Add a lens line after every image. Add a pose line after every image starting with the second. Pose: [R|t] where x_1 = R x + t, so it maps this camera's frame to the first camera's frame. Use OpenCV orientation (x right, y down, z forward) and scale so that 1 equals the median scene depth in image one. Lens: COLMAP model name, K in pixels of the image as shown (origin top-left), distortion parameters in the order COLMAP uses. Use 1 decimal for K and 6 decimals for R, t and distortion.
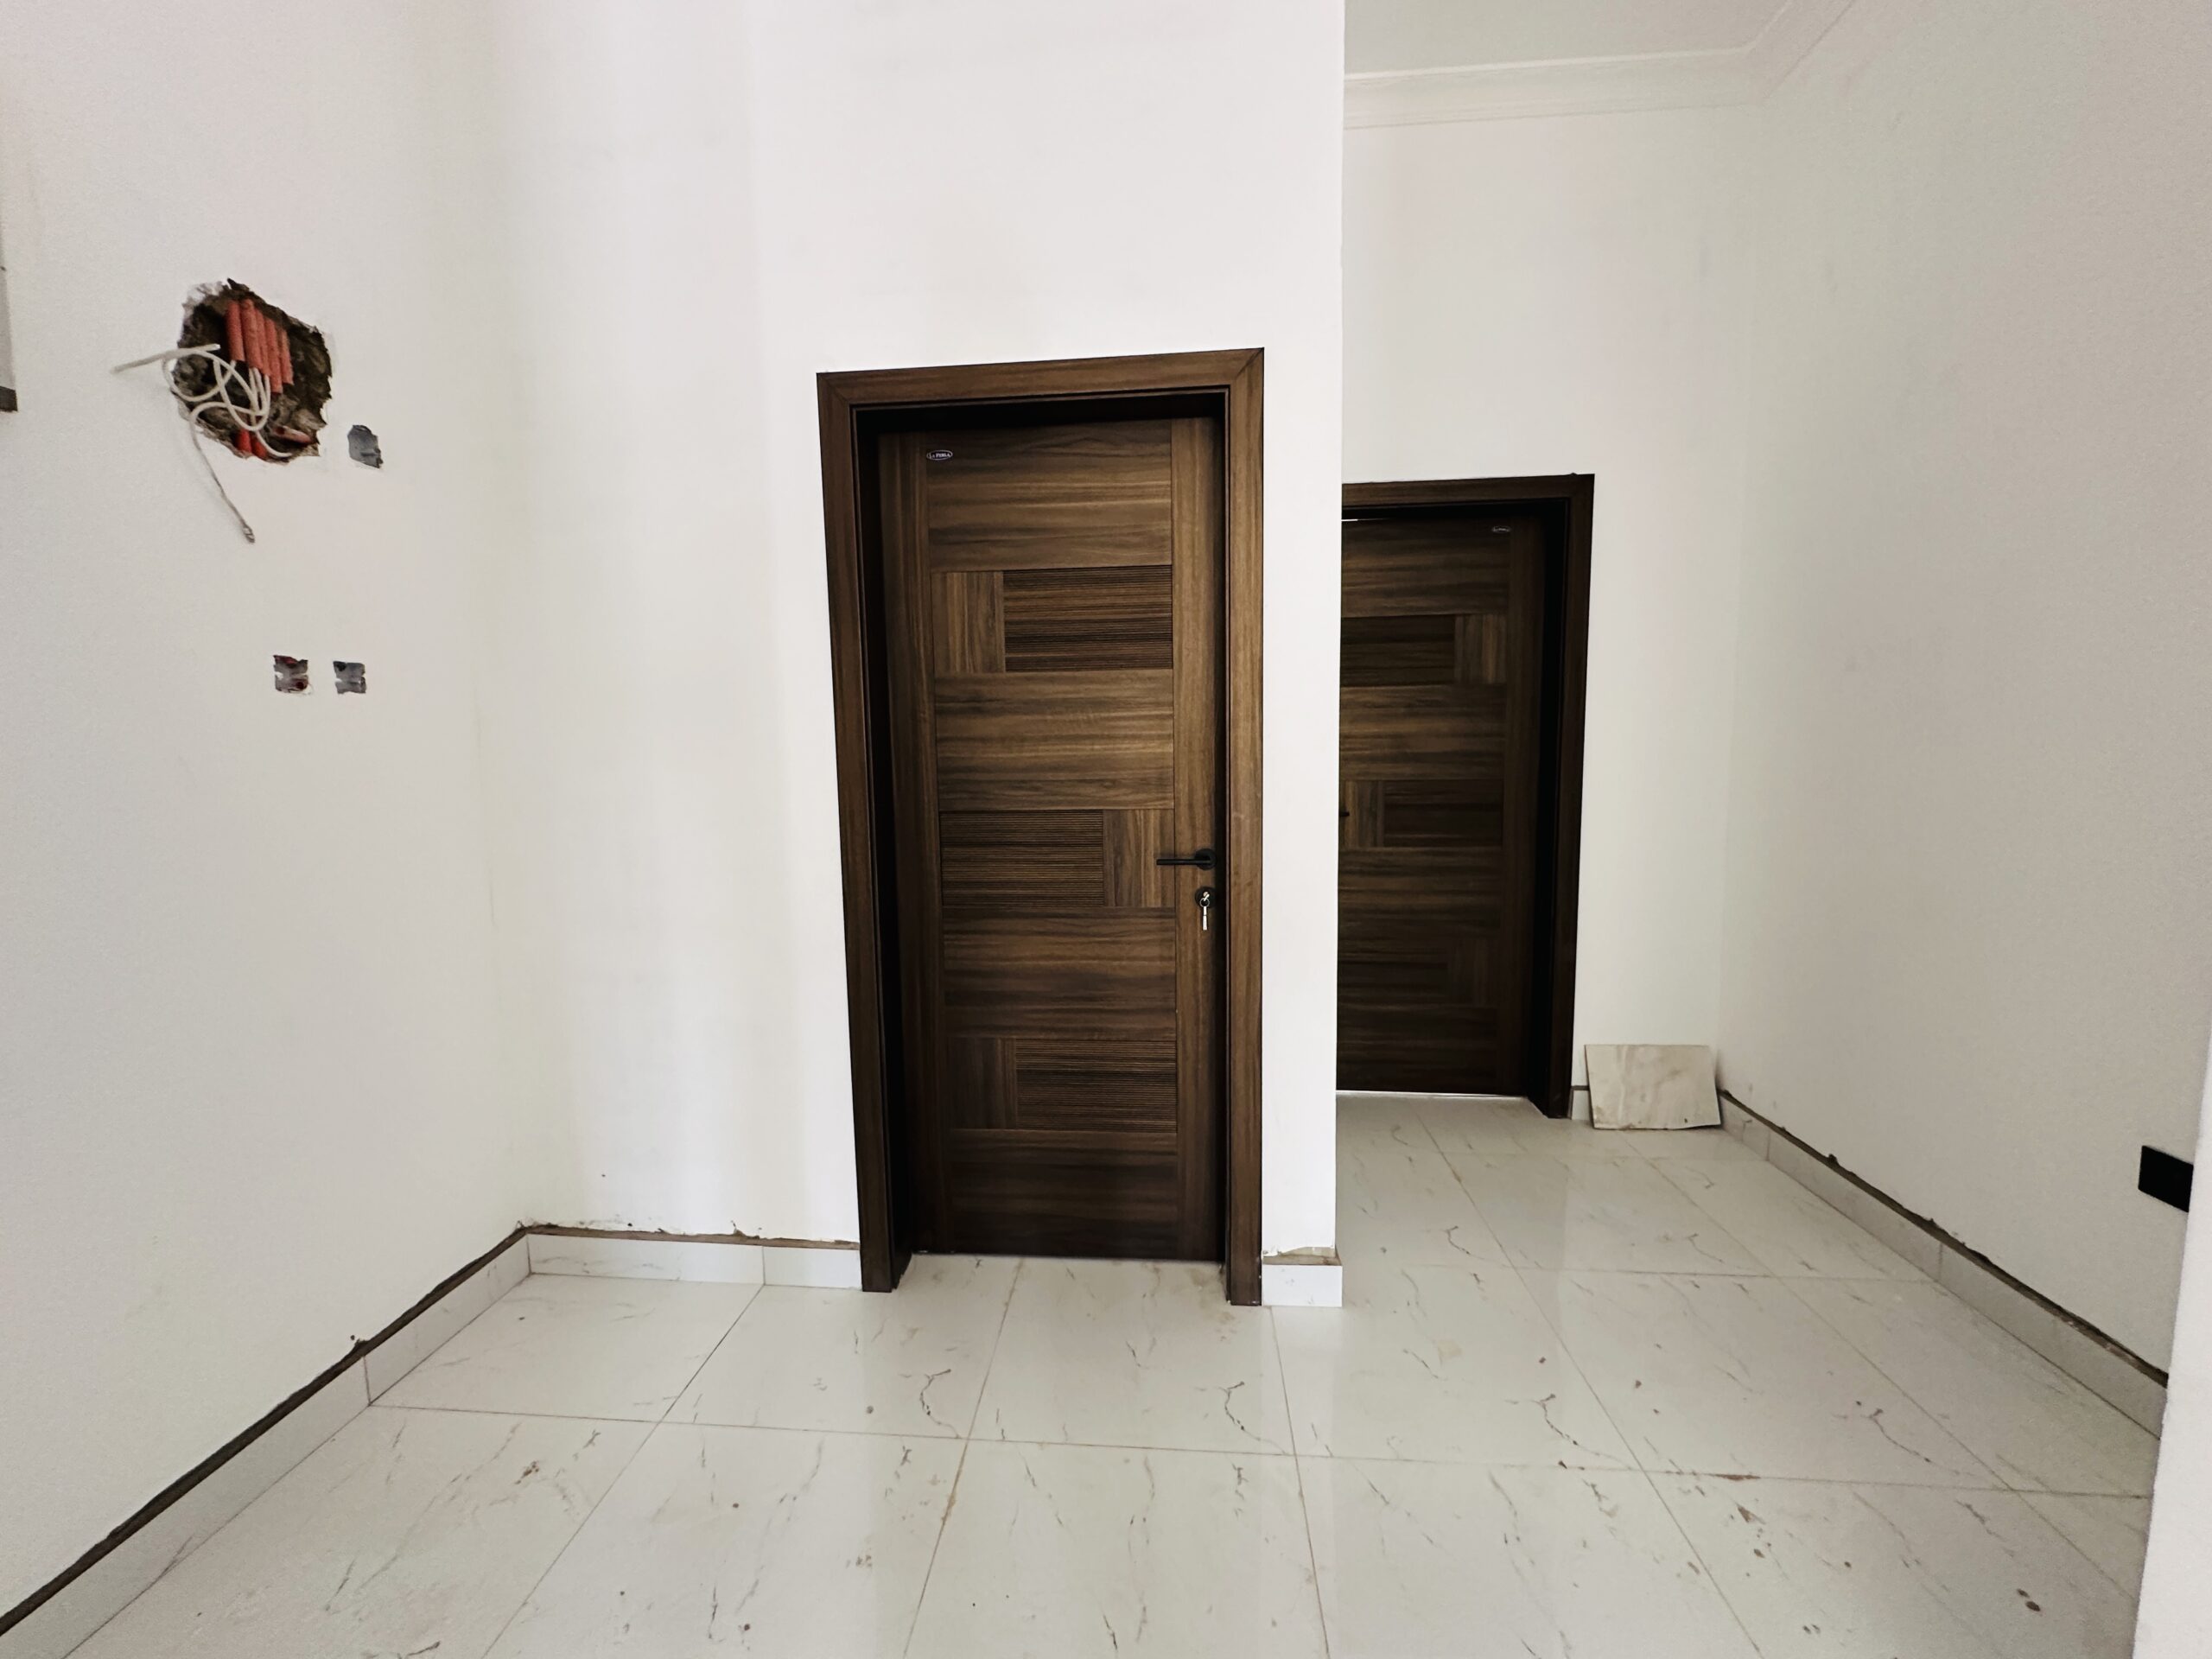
lens RADIAL K [[887.3, 0, 1104.1], [0, 887.3, 825.5], [0, 0, 1]] dist [-0.001703, 0.000670]
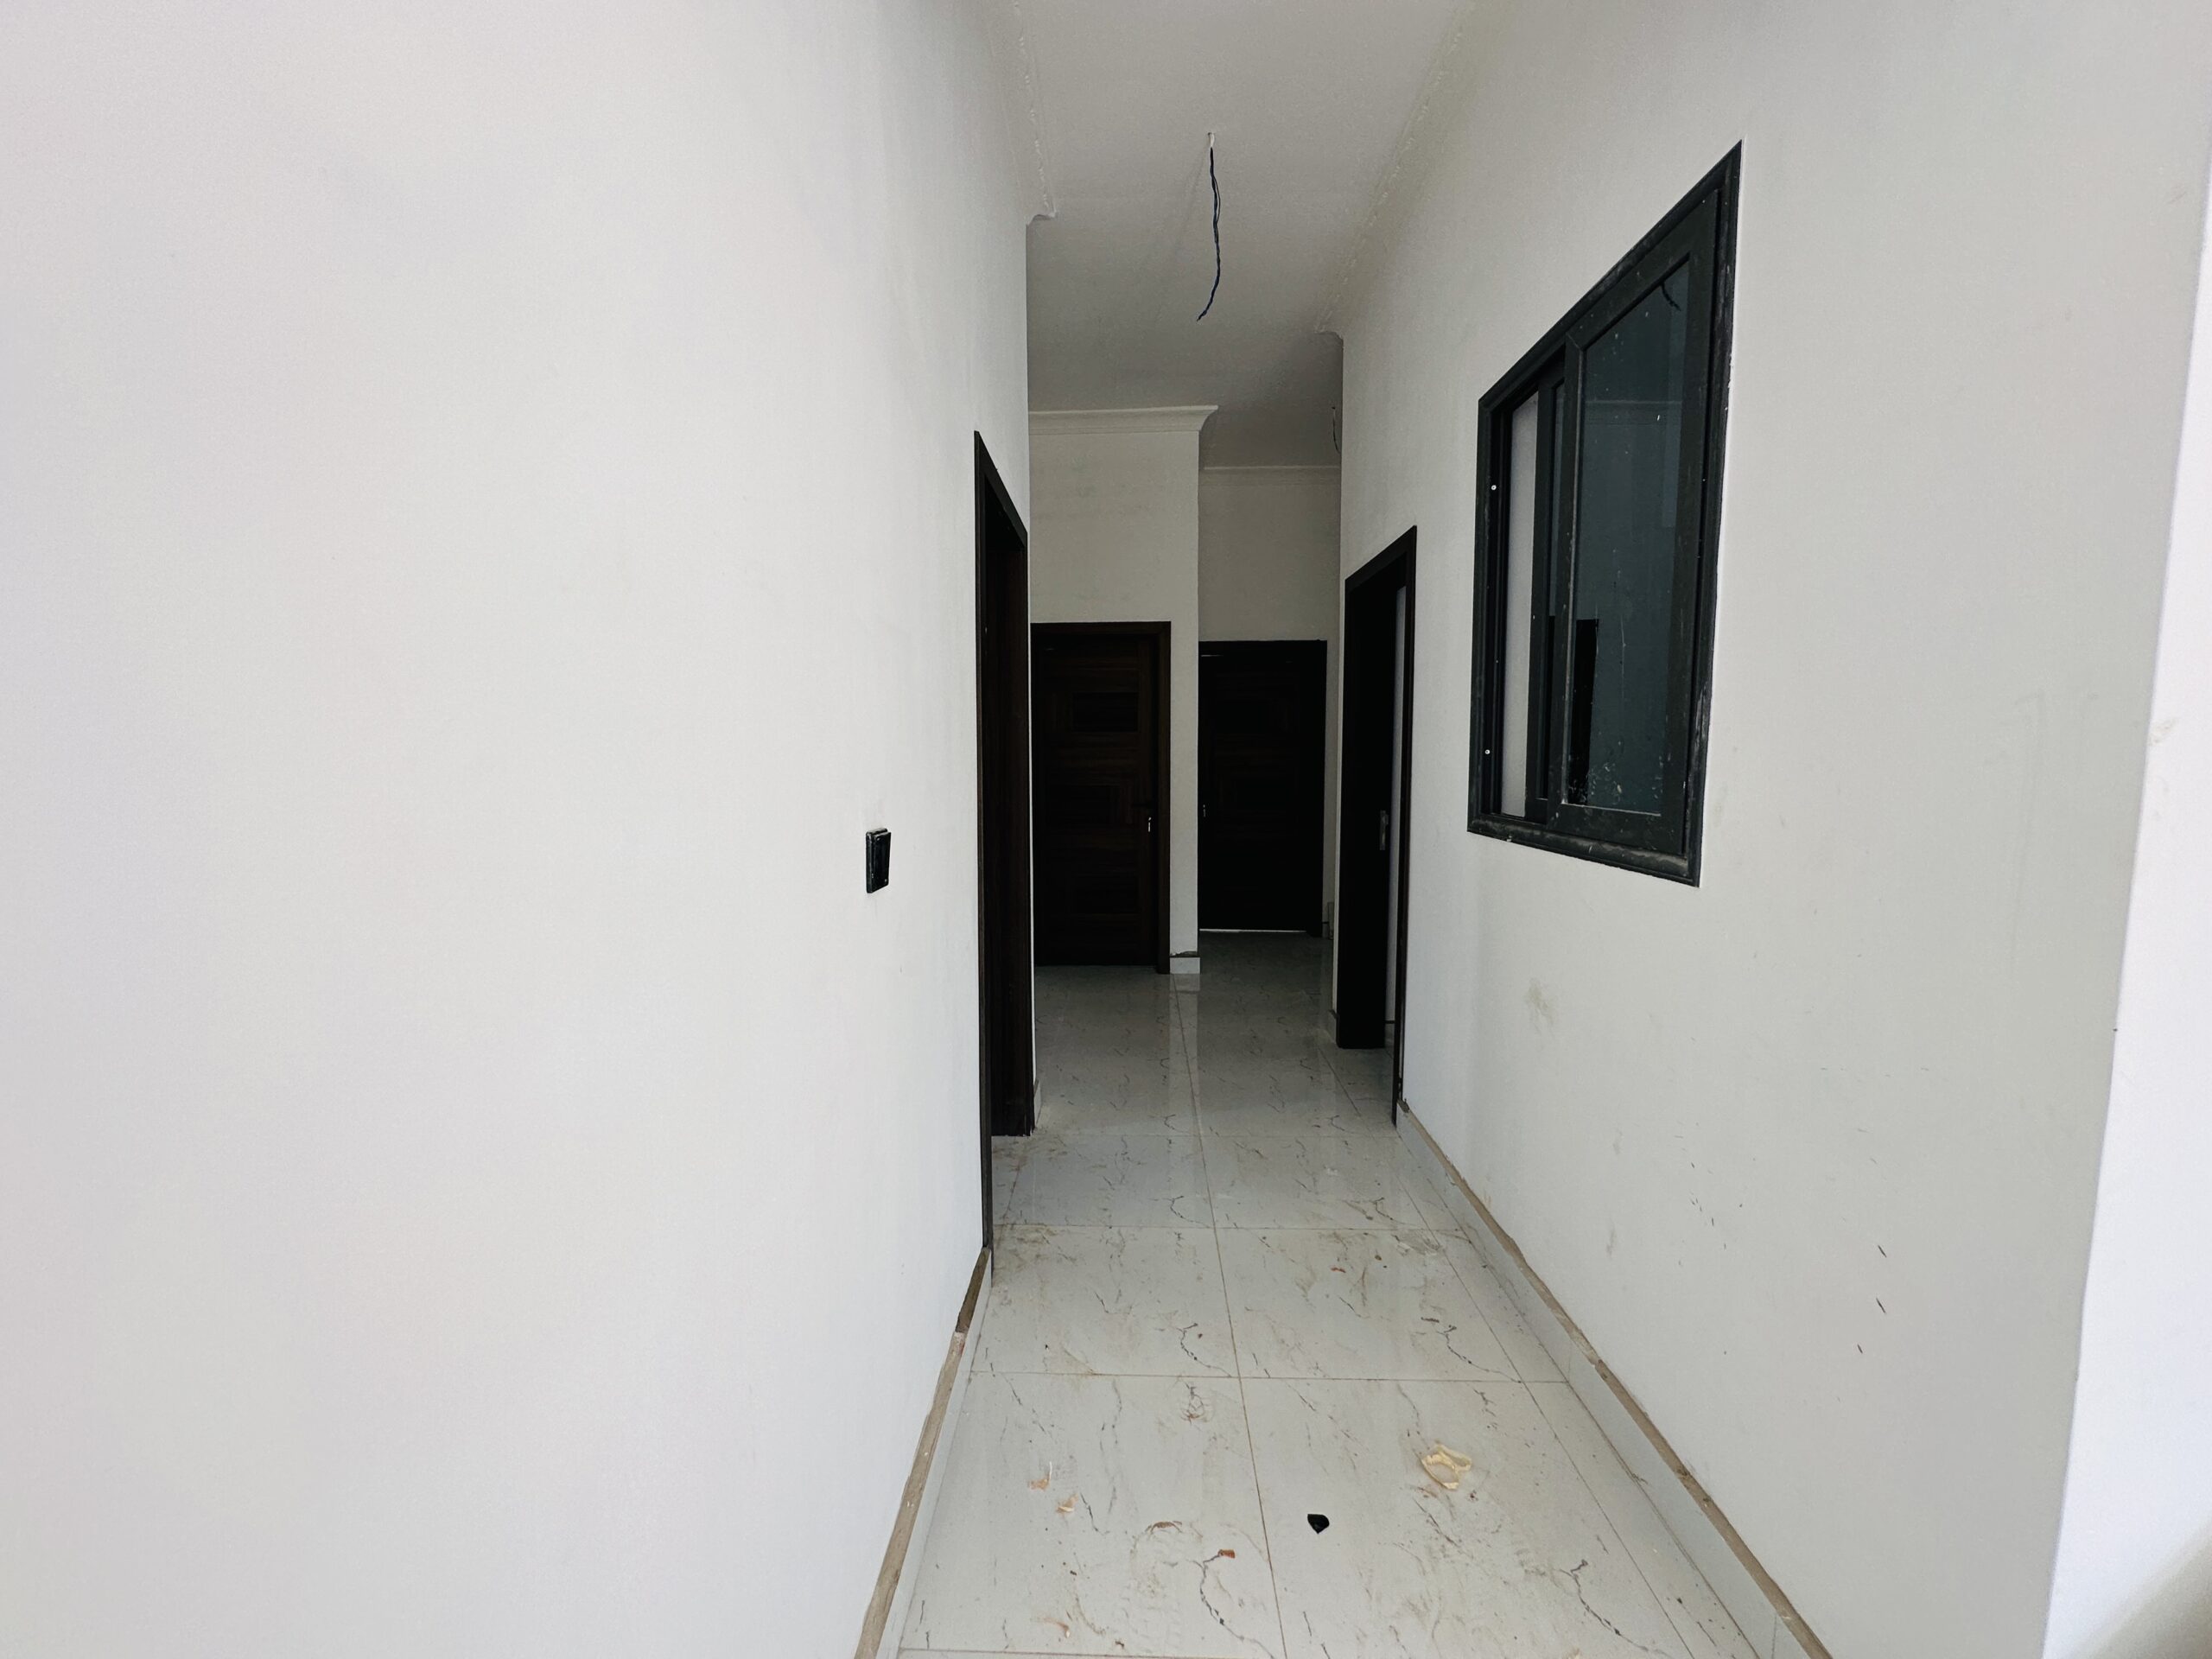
lens RADIAL K [[887.3, 0, 1112.7], [0, 887.3, 844.4], [0, 0, 1]] dist [-0.001703, 0.000670]
pose [[0.998600, -0.001231, 0.052873, -0.130510], [0.002746, 0.999588, -0.028585, 0.228378], [-0.052816, 0.028690, 0.998192, -1.602339]]
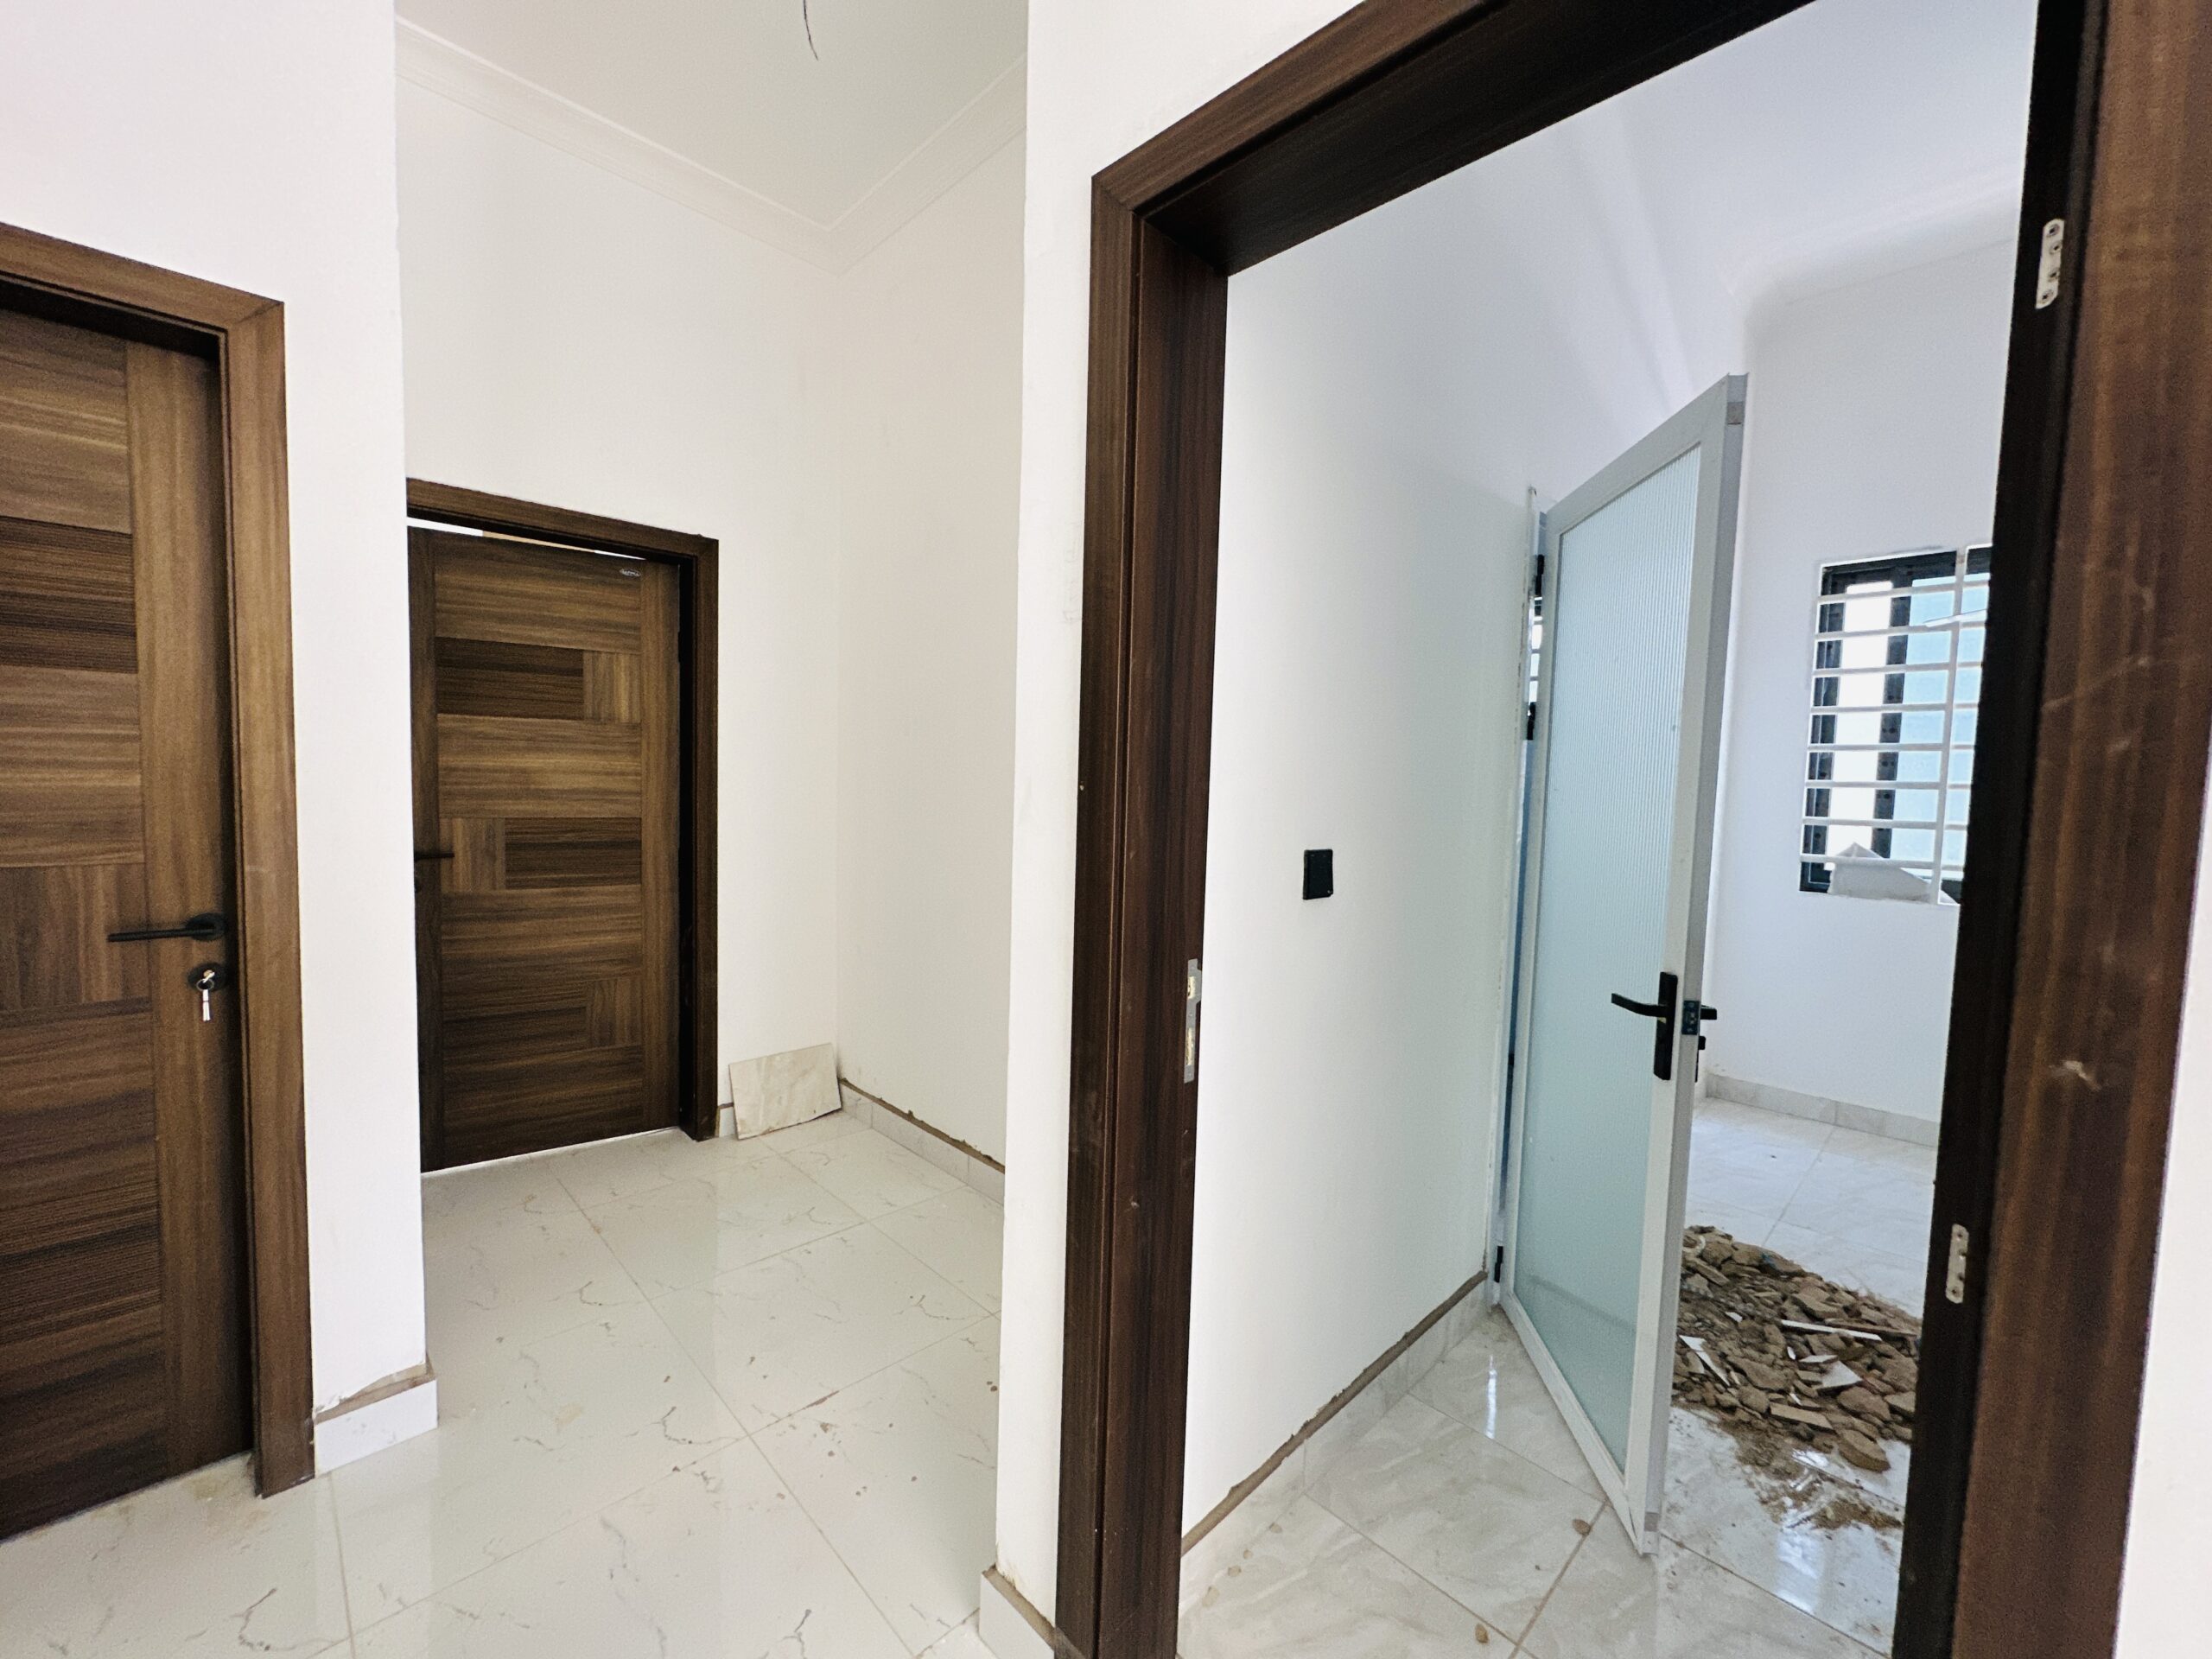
lens RADIAL K [[887.3, 0, 1098.0], [0, 887.3, 827.9], [0, 0, 1]] dist [-0.001703, 0.000670]
pose [[0.656602, -0.008776, 0.754187, 0.042598], [0.032522, 0.999332, -0.016686, -0.009546], [-0.753536, 0.035484, 0.656448, -0.080542]]
